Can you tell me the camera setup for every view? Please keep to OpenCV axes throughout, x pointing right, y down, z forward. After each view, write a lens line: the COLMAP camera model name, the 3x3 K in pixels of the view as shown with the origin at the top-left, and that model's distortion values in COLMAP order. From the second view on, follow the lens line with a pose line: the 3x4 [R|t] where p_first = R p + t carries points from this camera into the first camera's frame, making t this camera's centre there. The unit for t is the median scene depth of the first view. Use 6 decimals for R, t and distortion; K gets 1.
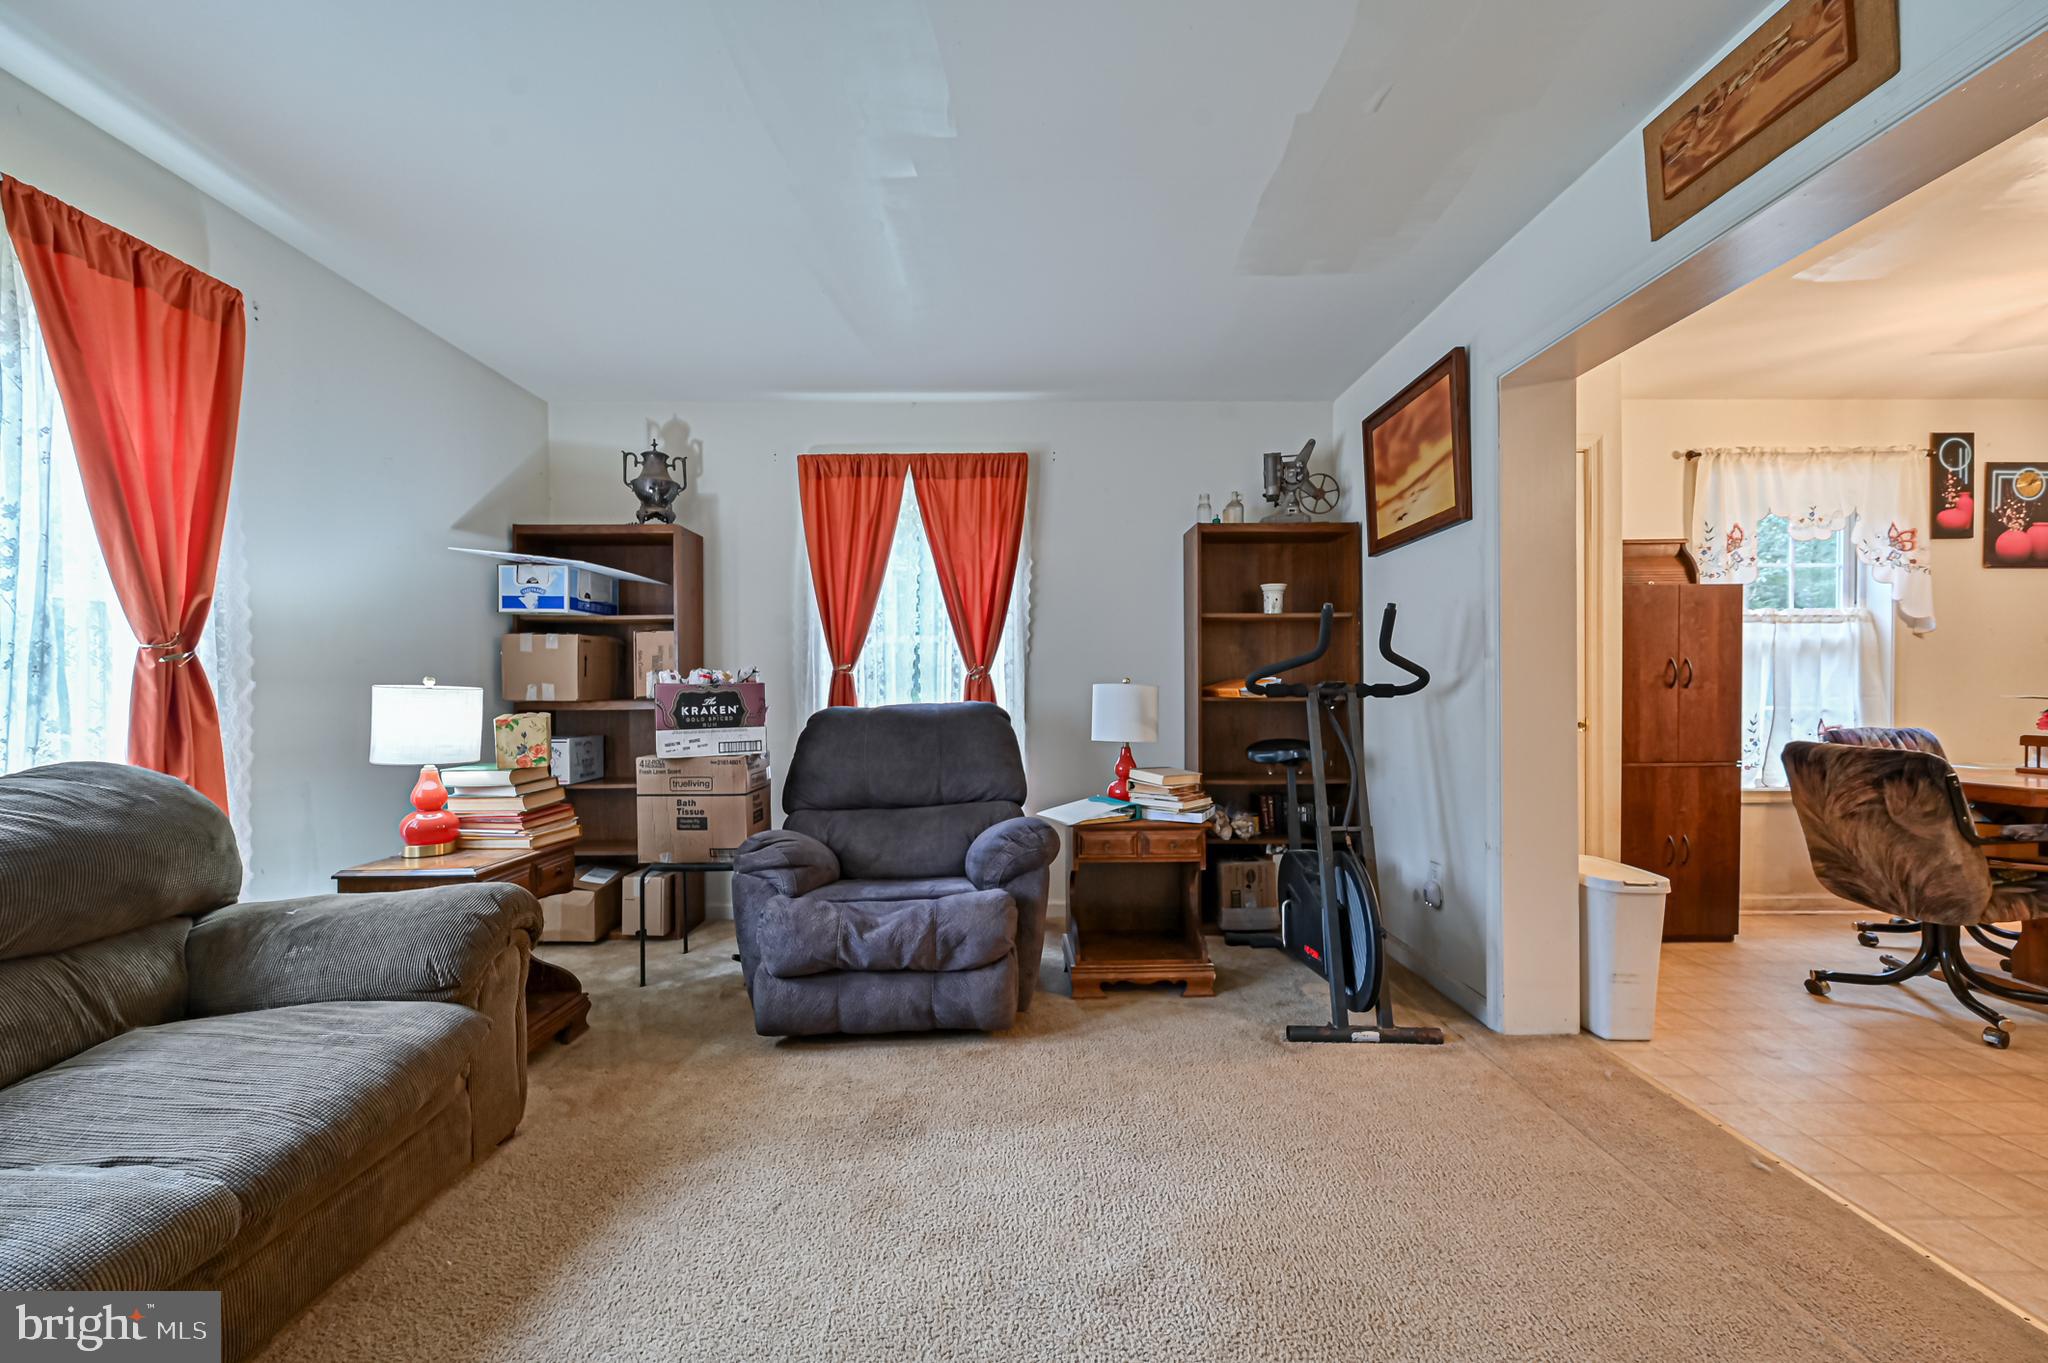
lens RADIAL K [[807.1, 0, 1024.9], [0, 807.1, 692.5], [0, 0, 1]] dist [-0.001268, 0.000297]
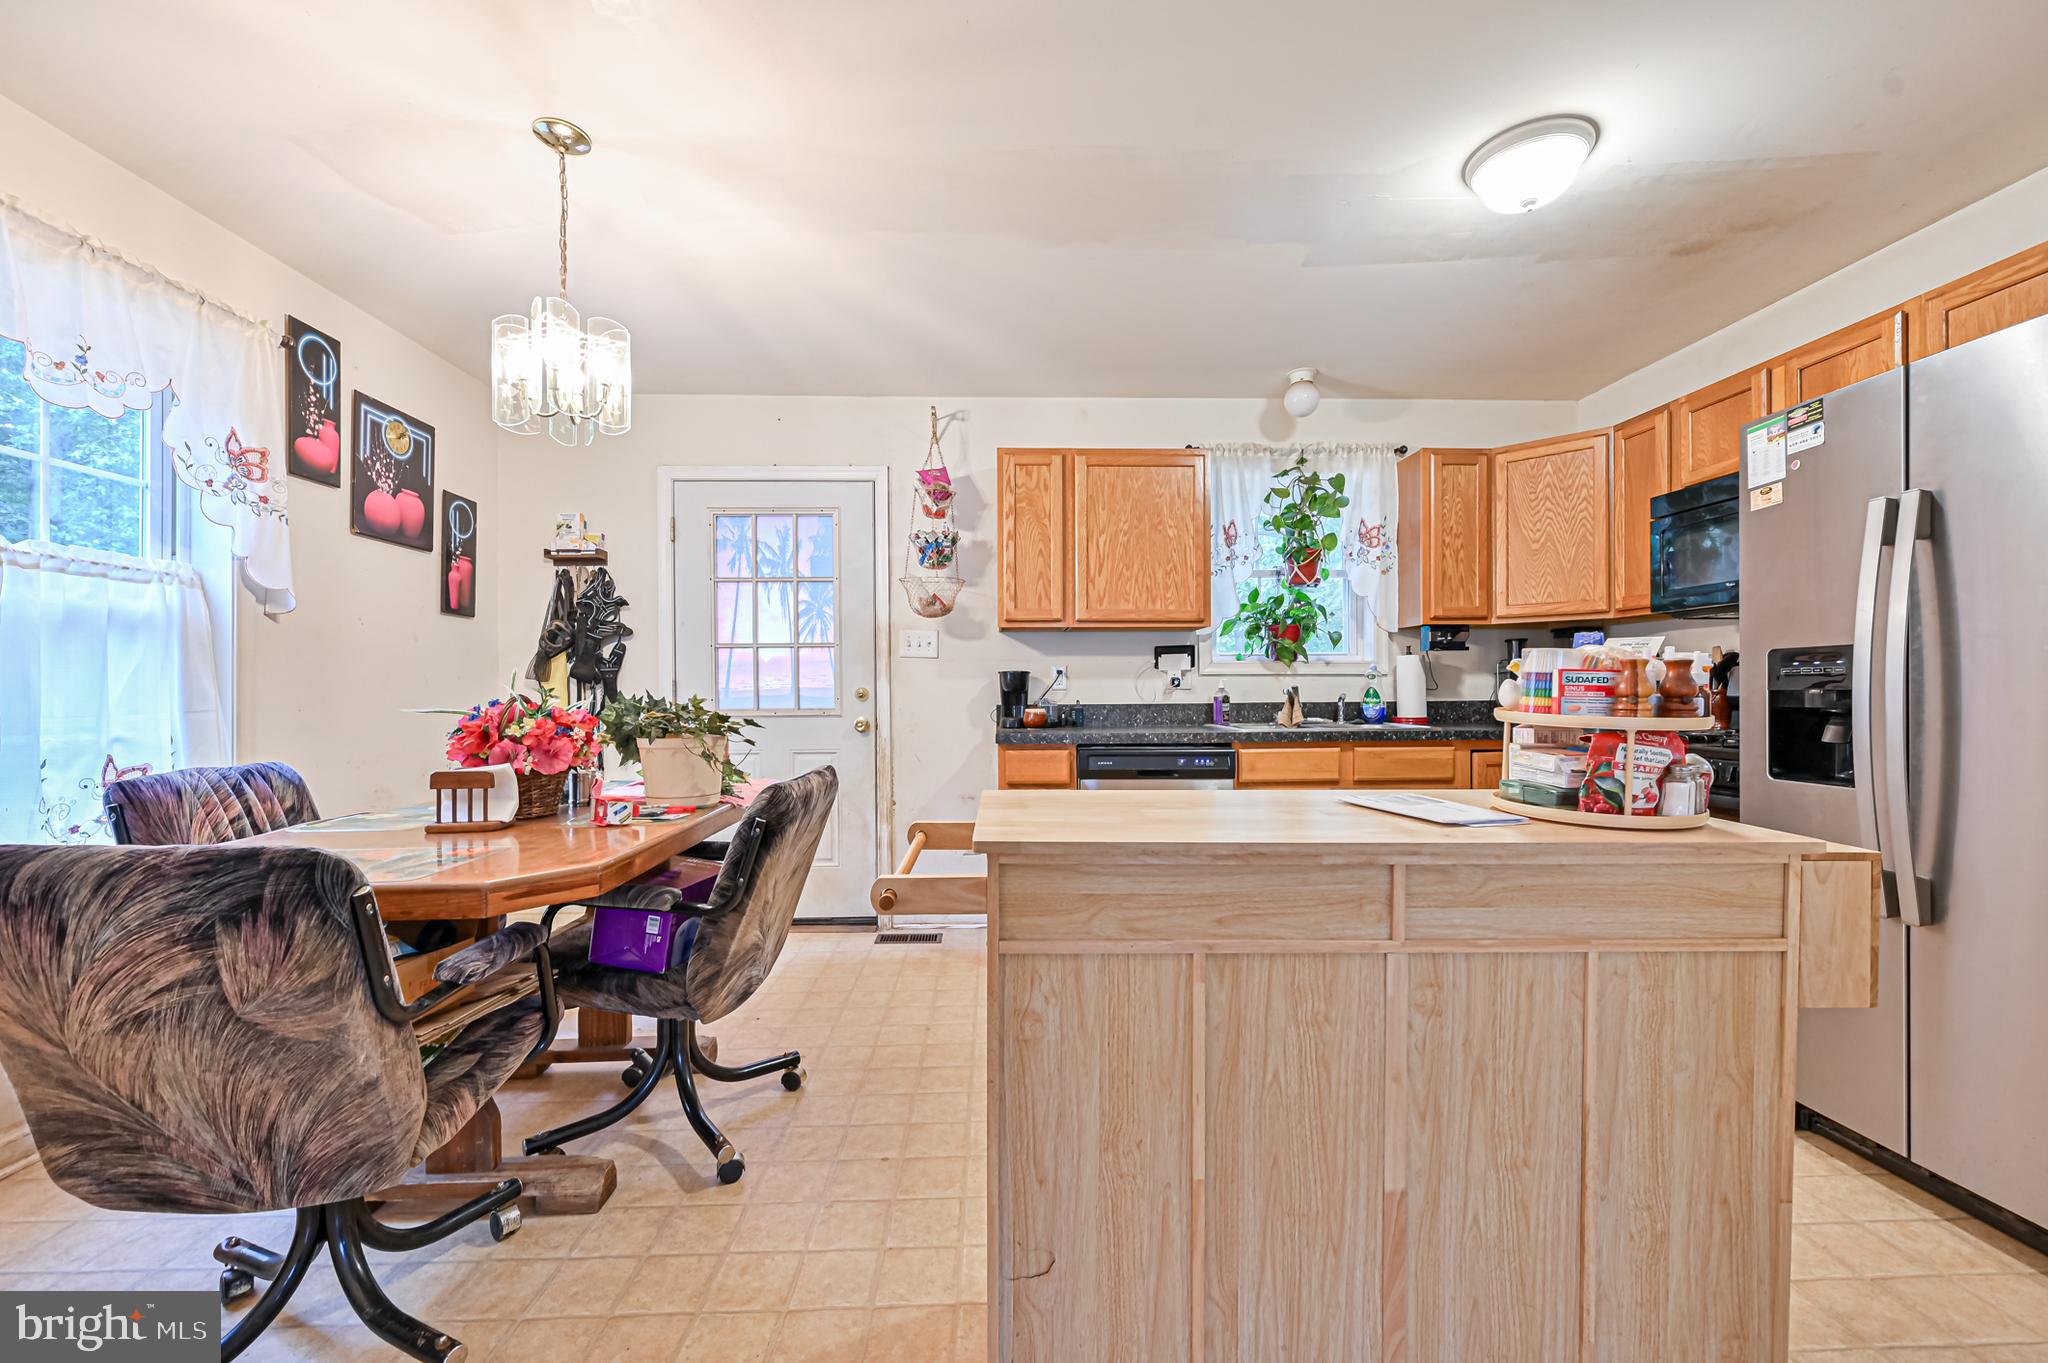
lens RADIAL K [[807.1, 0, 1024.9], [0, 807.1, 692.5], [0, 0, 1]] dist [-0.001268, 0.000297]
pose [[-0.027196, 0.002934, 0.999626, 0.575838], [0.009779, 0.999949, -0.002669, -0.002753], [-0.999582, 0.009703, -0.027224, 0.535747]]
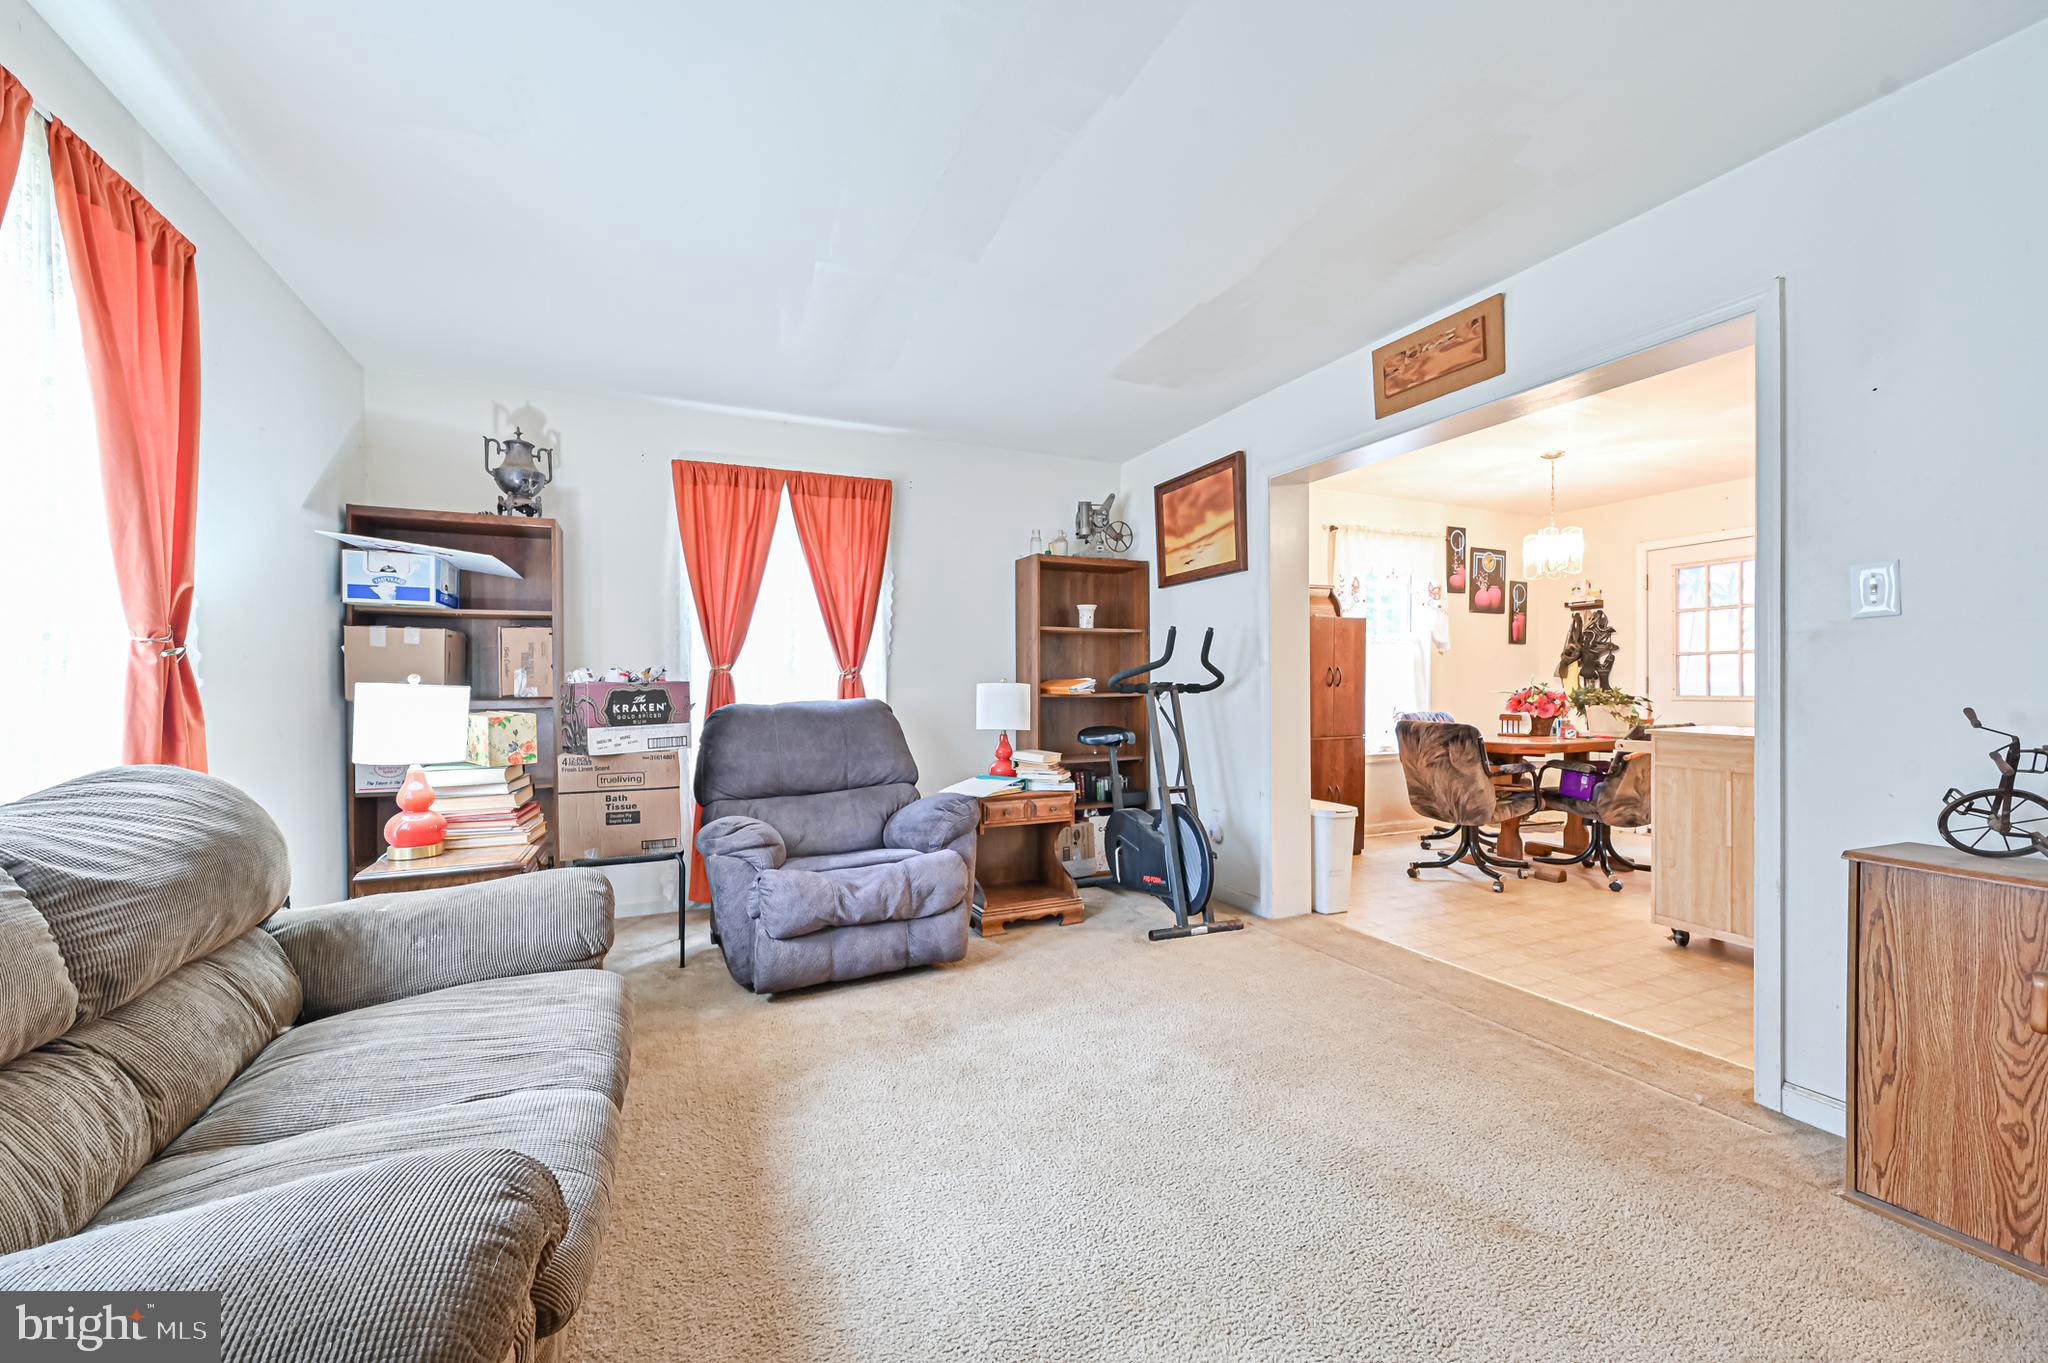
lens RADIAL K [[807.1, 0, 1024.9], [0, 807.1, 692.5], [0, 0, 1]] dist [-0.001268, 0.000297]
pose [[0.914109, -0.002544, 0.405461, -0.366123], [0.002070, 0.999997, 0.001607, 0.001725], [-0.405463, -0.000630, 0.914111, -0.150954]]
